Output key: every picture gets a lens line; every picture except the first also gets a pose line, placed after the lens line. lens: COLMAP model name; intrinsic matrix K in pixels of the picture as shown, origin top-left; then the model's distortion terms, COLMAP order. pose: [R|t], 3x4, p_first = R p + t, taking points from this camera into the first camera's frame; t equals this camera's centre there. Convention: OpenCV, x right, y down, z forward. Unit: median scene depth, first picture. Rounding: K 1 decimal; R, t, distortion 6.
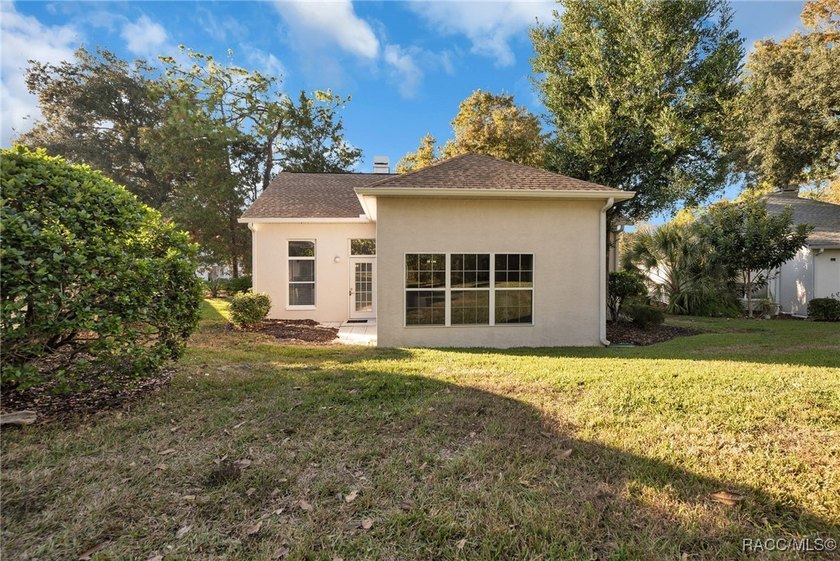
lens RADIAL K [[381.8, 0, 424.1], [0, 381.8, 276.6], [0, 0, 1]] dist [-0.002461, 0.000029]
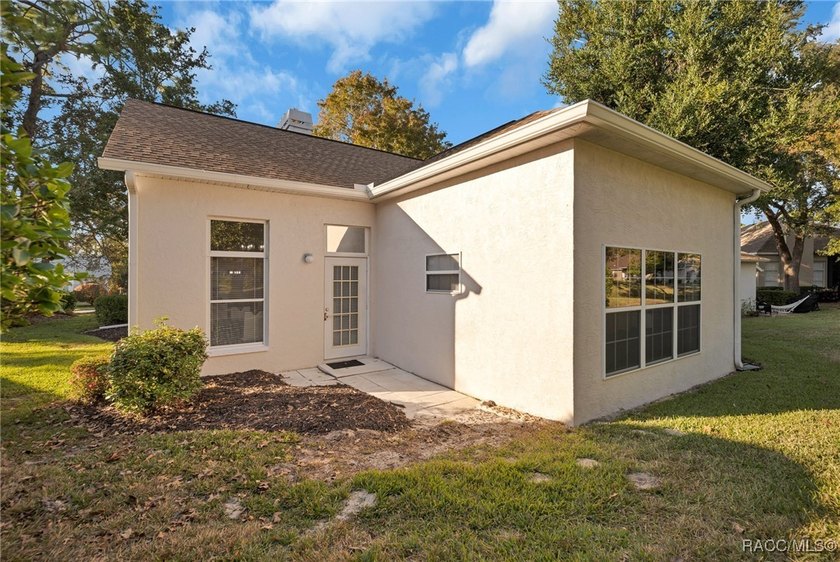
lens RADIAL K [[381.8, 0, 424.1], [0, 381.8, 277.1], [0, 0, 1]] dist [-0.002461, 0.000029]
pose [[0.874726, 0.000246, 0.484617, -0.350945], [0.009390, 0.999804, -0.017456, -0.005686], [-0.484526, 0.019820, 0.874552, 0.418839]]
